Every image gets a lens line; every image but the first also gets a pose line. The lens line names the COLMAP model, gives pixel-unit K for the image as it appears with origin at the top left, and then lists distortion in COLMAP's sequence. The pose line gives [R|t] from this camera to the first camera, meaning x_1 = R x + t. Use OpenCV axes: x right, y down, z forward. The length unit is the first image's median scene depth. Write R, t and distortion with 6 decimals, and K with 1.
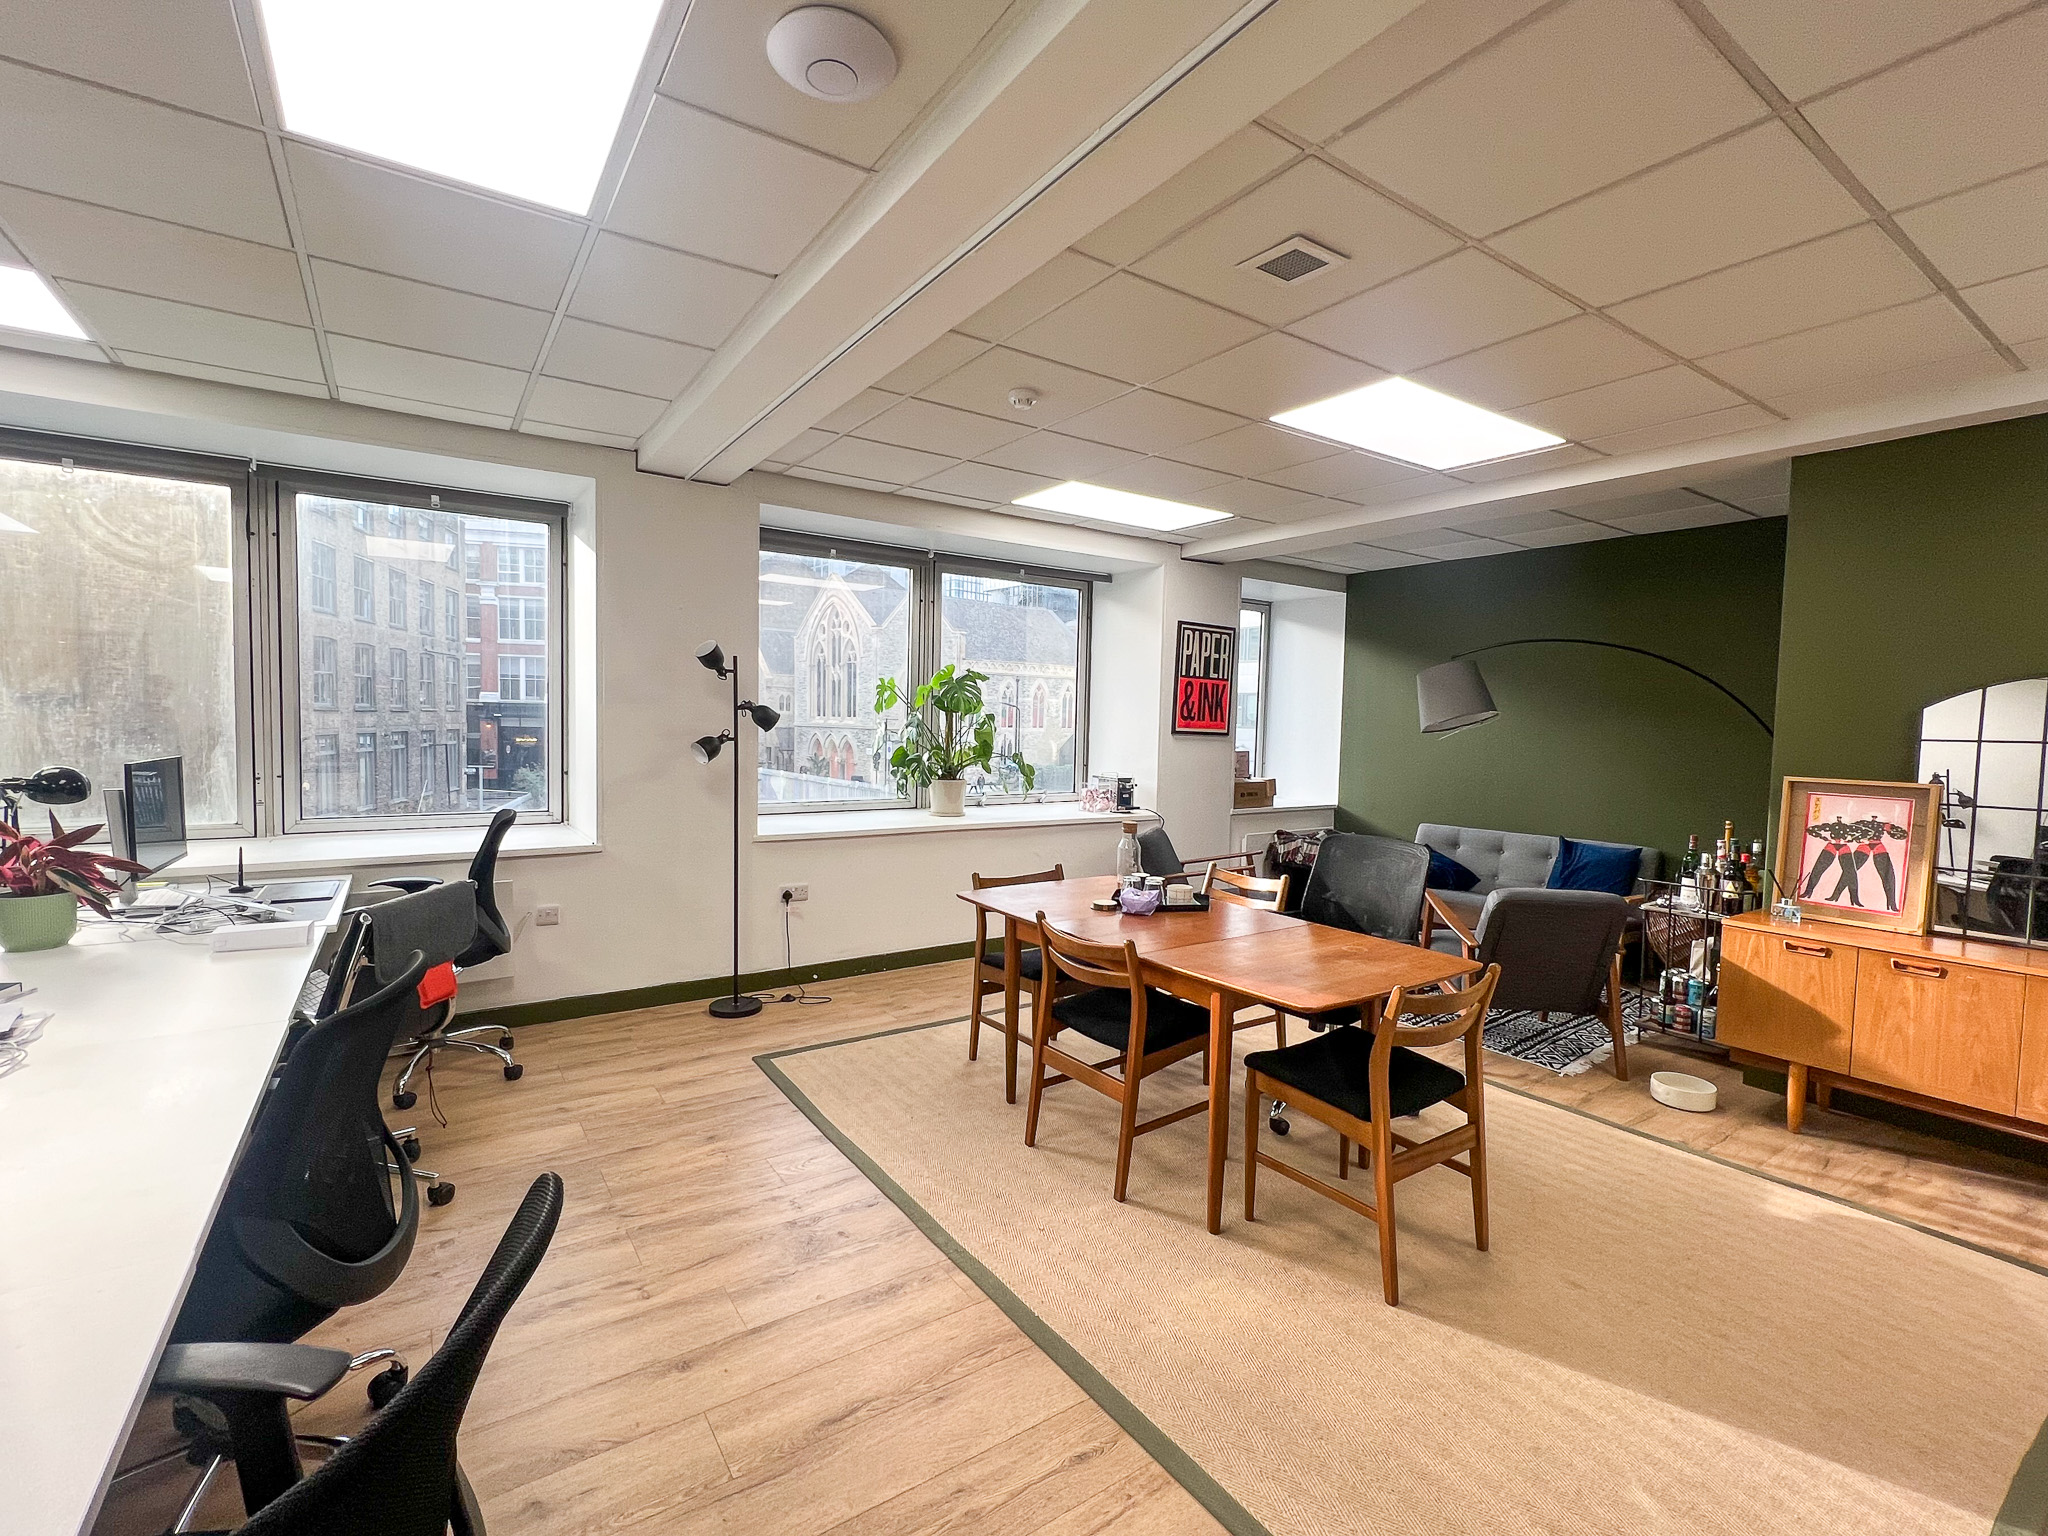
lens RADIAL K [[907.4, 0, 1019.7], [0, 907.4, 770.9], [0, 0, 1]] dist [-0.000862, 0.001515]
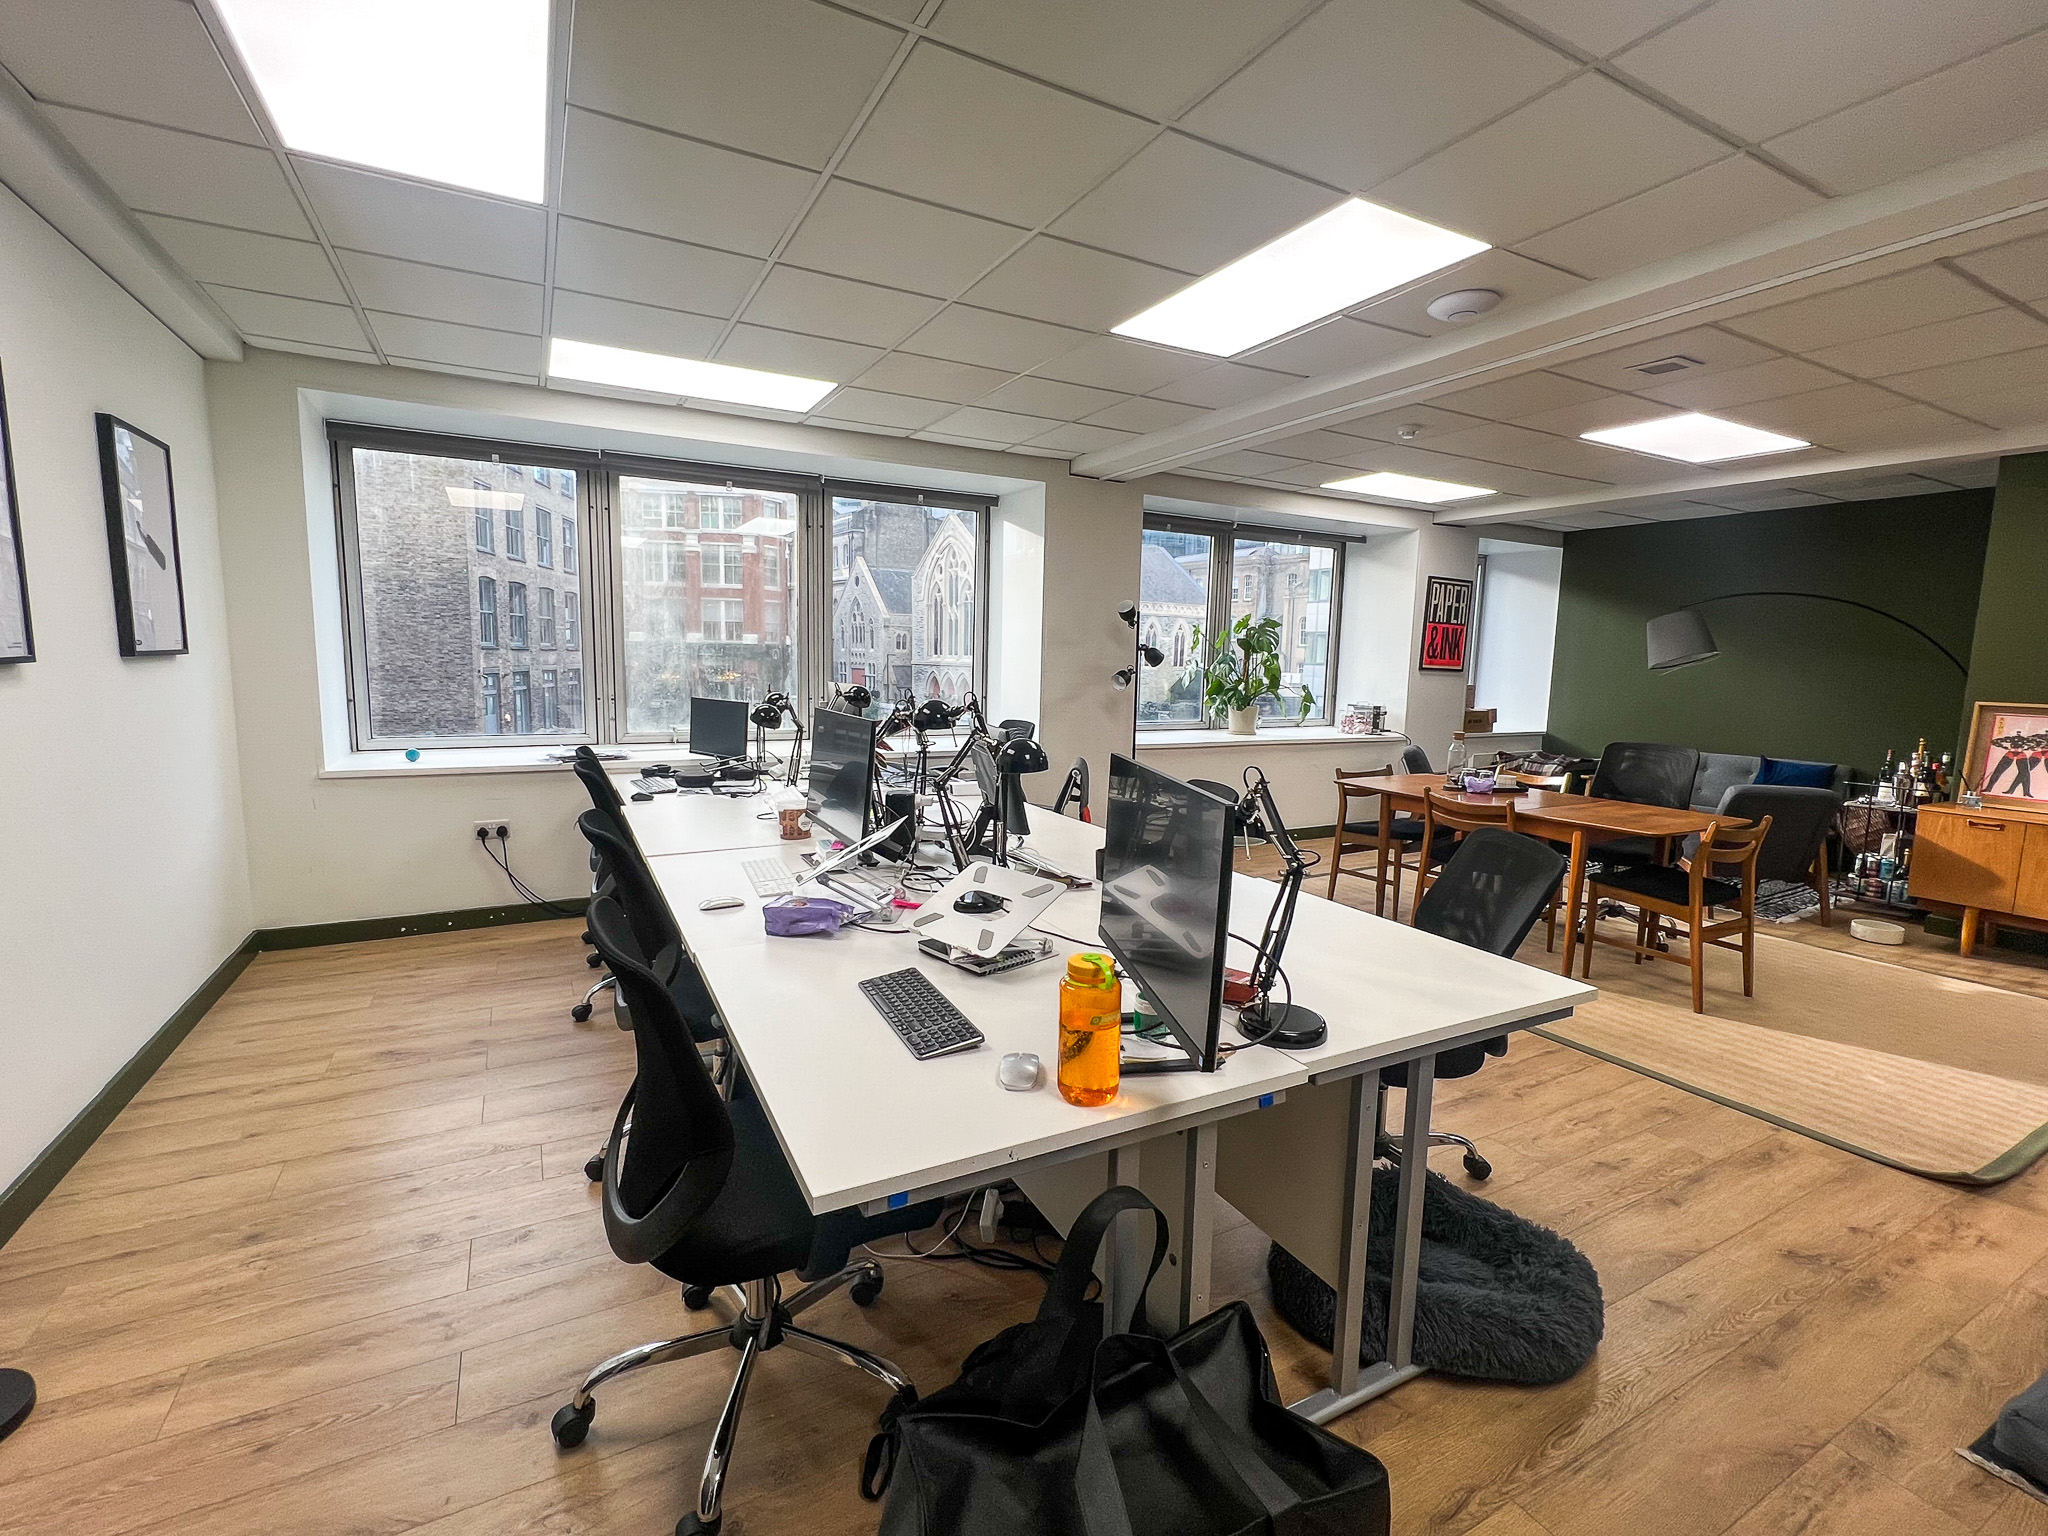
lens RADIAL K [[907.4, 0, 1025.2], [0, 907.4, 767.9], [0, 0, 1]] dist [-0.000862, 0.001515]
pose [[0.995394, 0.012409, -0.095058, -0.350819], [-0.006299, 0.997910, 0.064309, 0.022066], [0.095657, -0.063414, 0.993392, -0.389200]]
